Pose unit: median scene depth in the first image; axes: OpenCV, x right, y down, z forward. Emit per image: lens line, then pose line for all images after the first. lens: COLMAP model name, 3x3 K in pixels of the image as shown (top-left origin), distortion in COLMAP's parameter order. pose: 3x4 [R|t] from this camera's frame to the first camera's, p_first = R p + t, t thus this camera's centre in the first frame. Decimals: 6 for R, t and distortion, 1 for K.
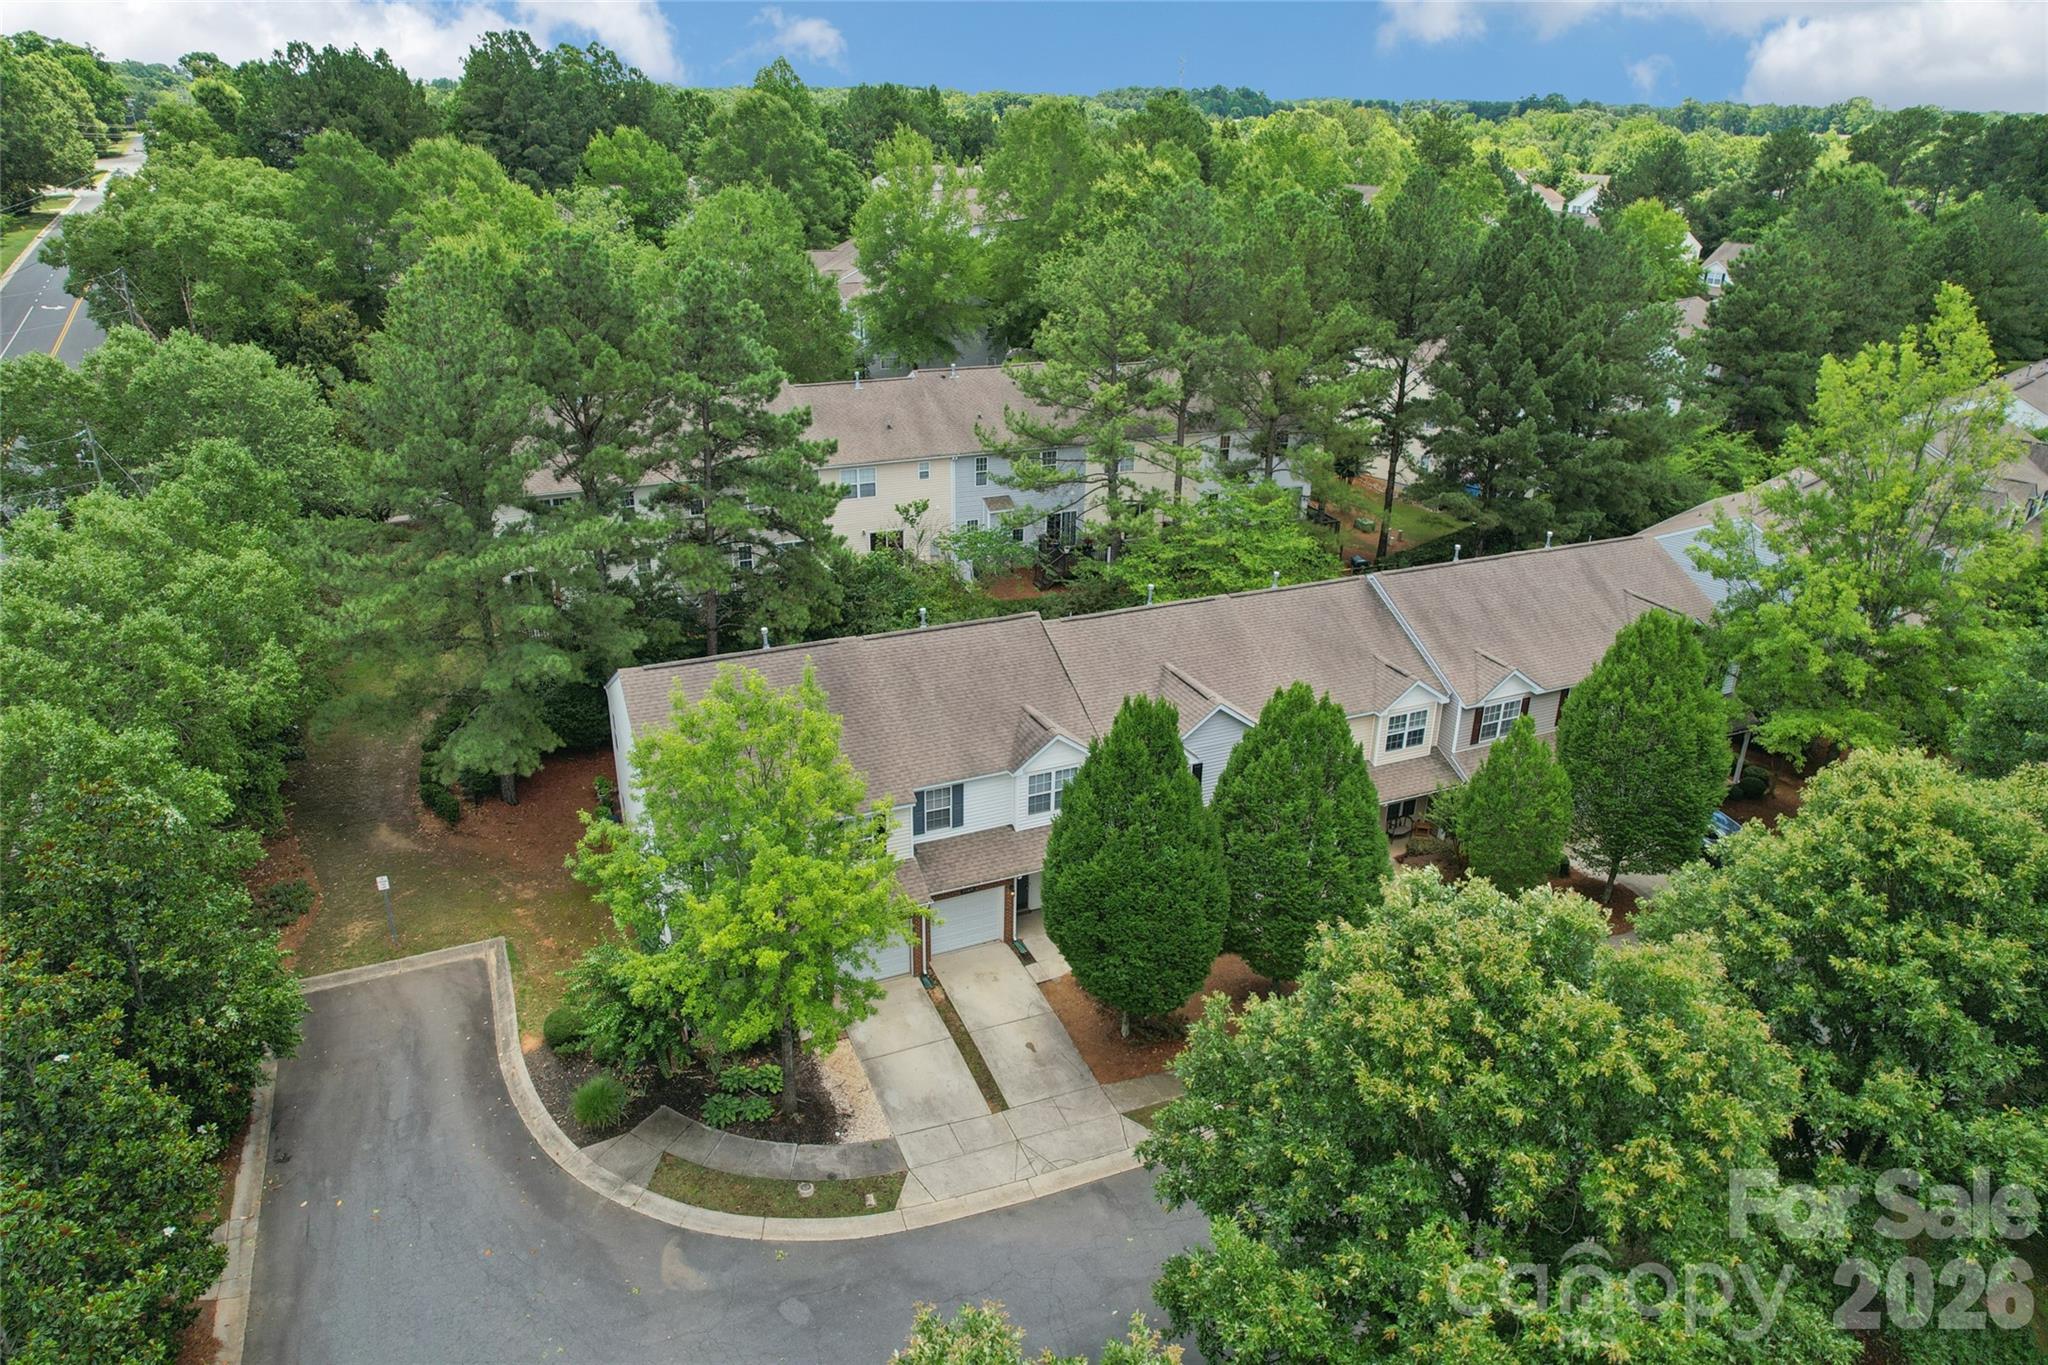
lens RADIAL K [[1288.9, 0, 1024.0], [0, 1288.9, 682.5], [0, 0, 1]] dist [-0.077052, 0.050798]
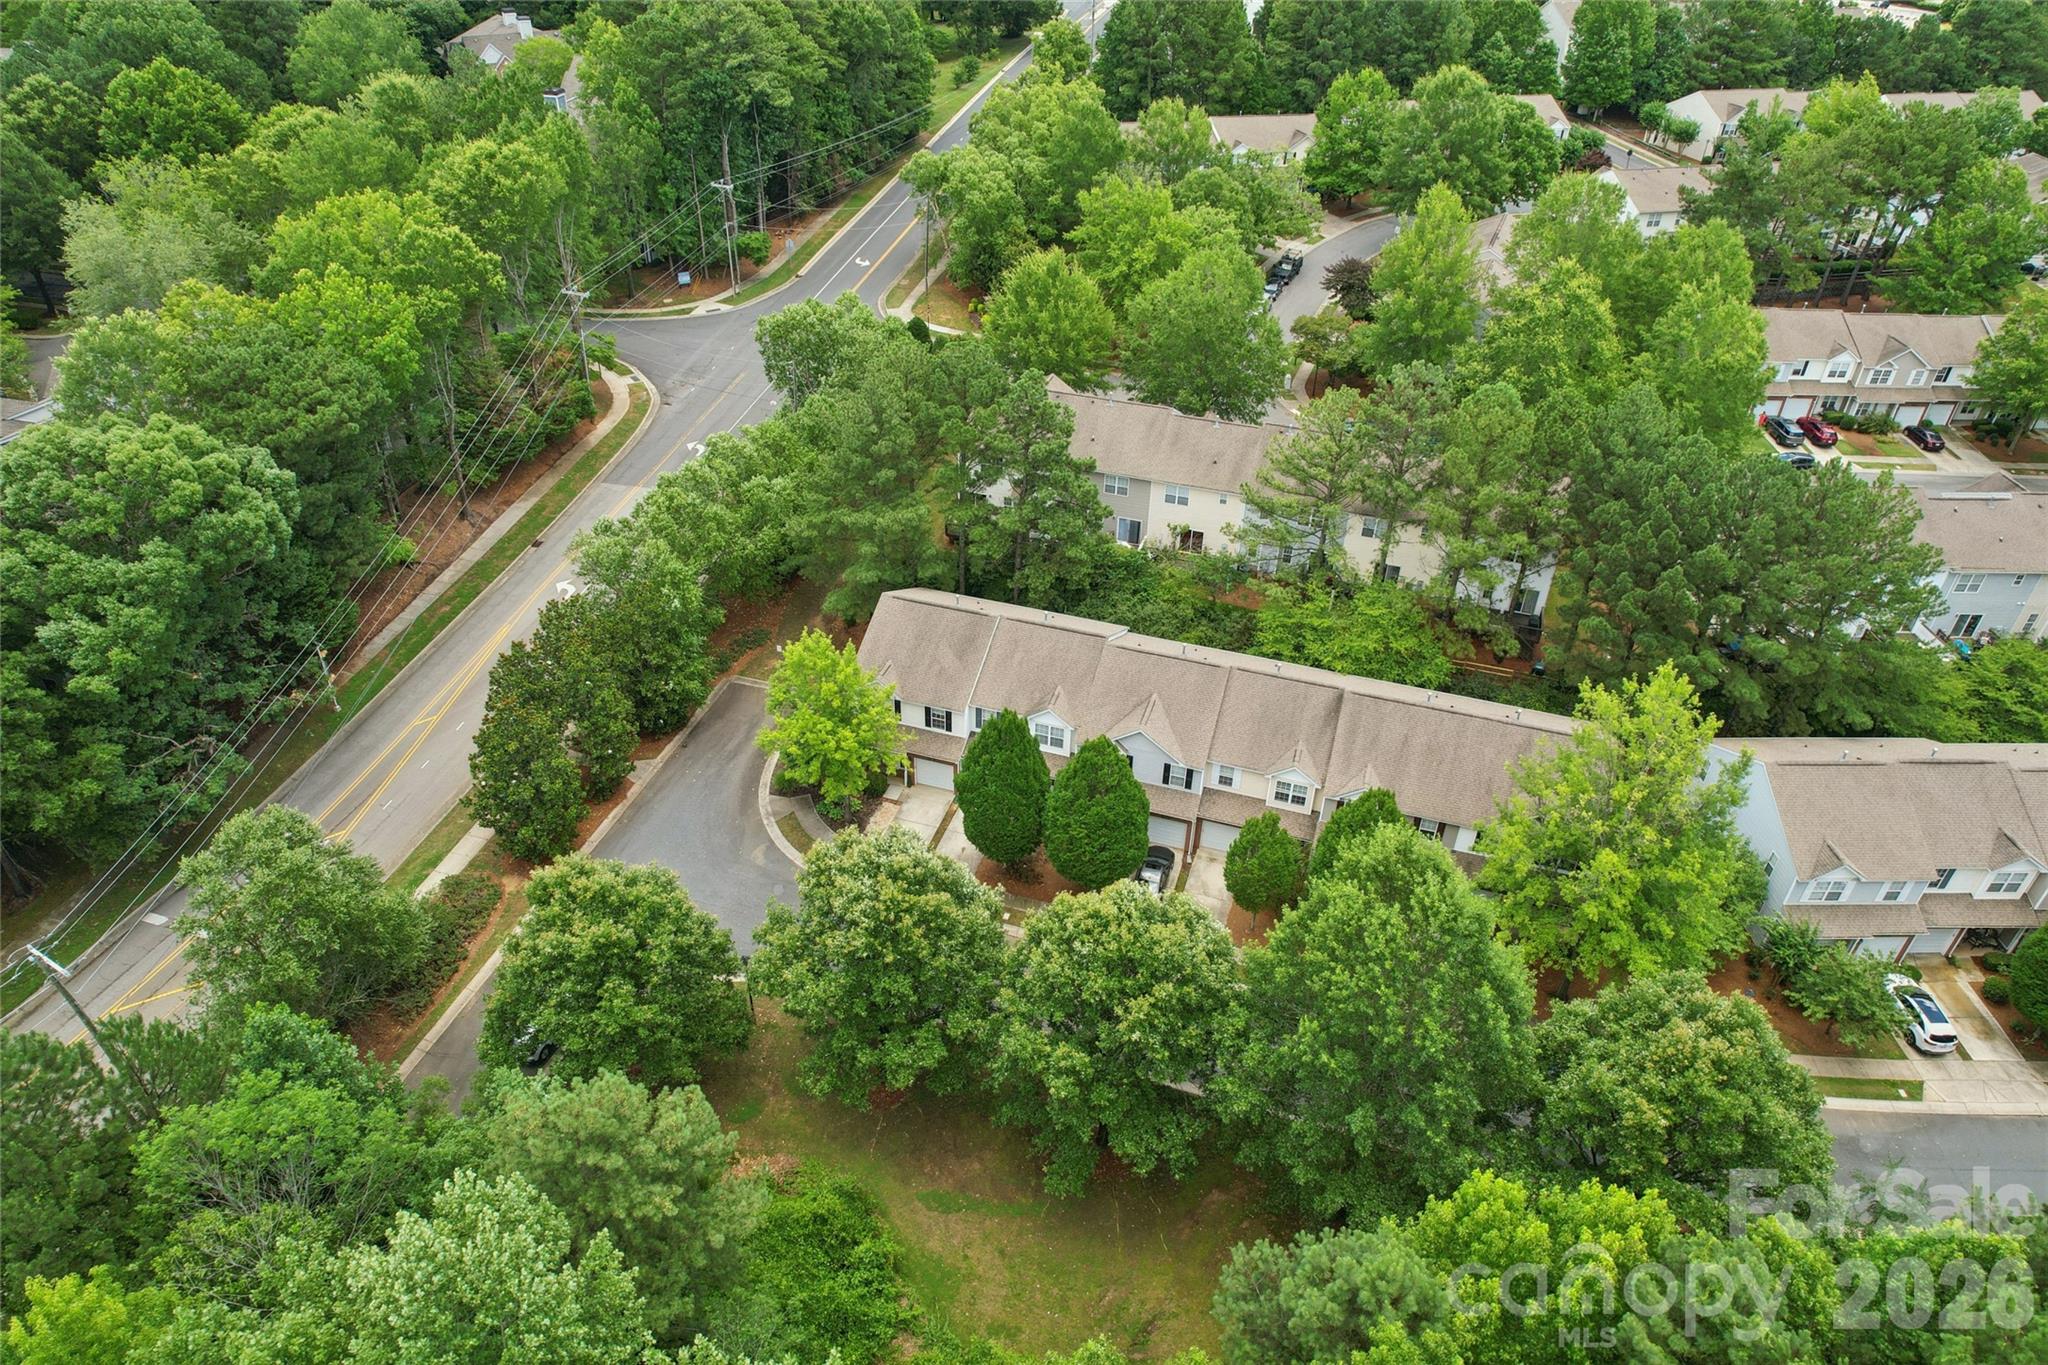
lens RADIAL K [[1288.9, 0, 1024.0], [0, 1288.9, 682.5], [0, 0, 1]] dist [-0.077052, 0.050798]
pose [[0.739838, 0.379305, -0.555668, 1.056731], [-0.272351, 0.924074, 0.268165, -0.497538], [0.615195, -0.047062, 0.786969, -0.469739]]
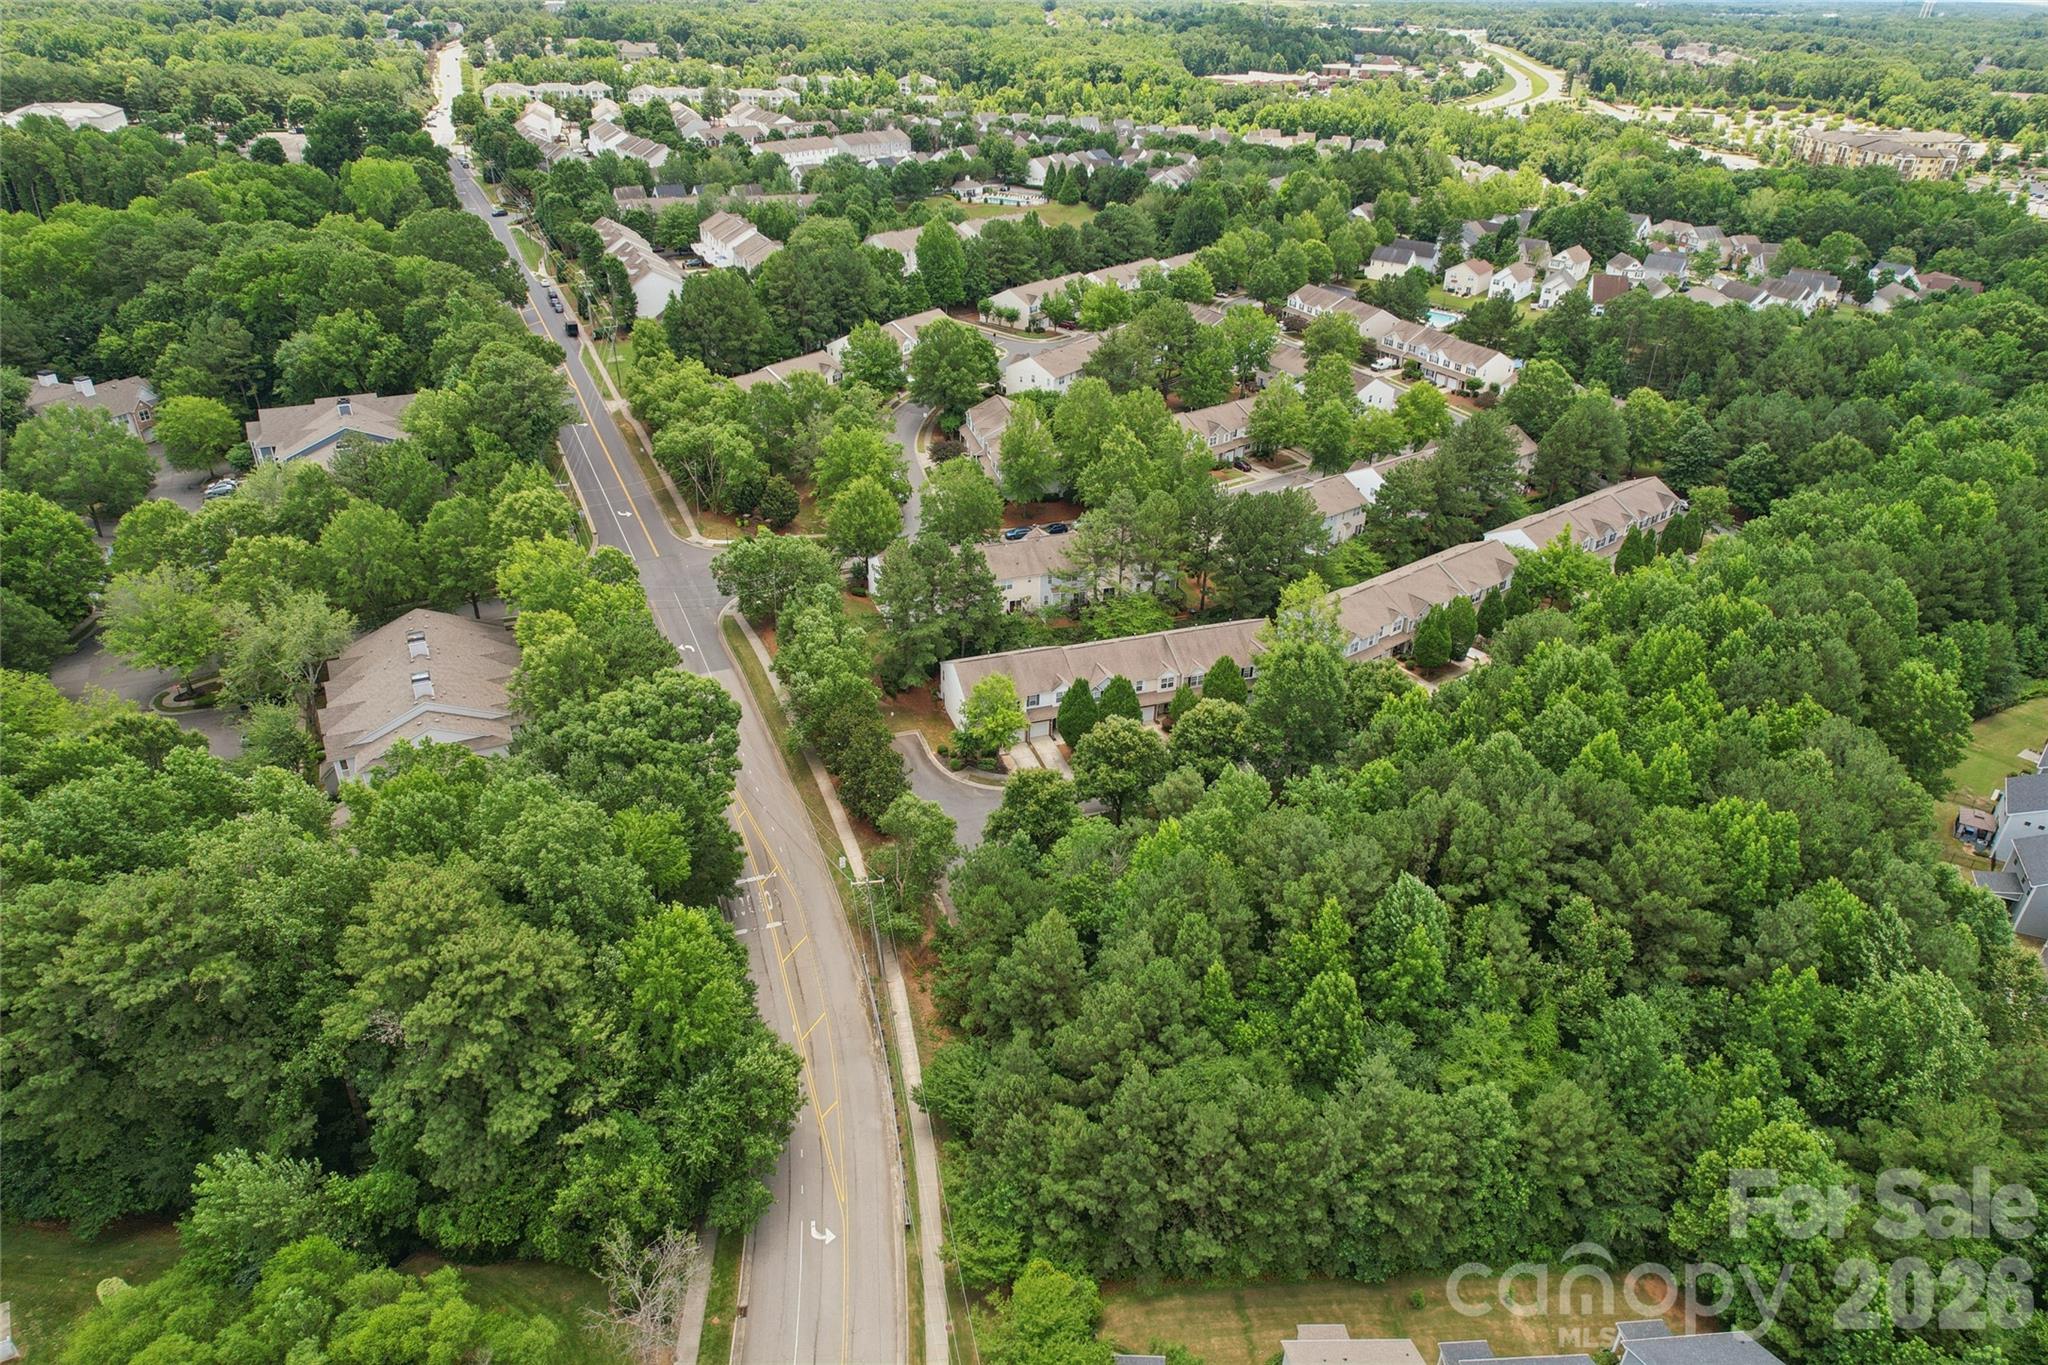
lens RADIAL K [[1288.9, 0, 1024.0], [0, 1288.9, 682.5], [0, 0, 1]] dist [-0.077052, 0.050798]
pose [[0.997188, 0.036128, -0.065664, 0.167357], [-0.029969, 0.995263, 0.092480, -0.327747], [0.068694, -0.090252, 0.993547, -2.985363]]
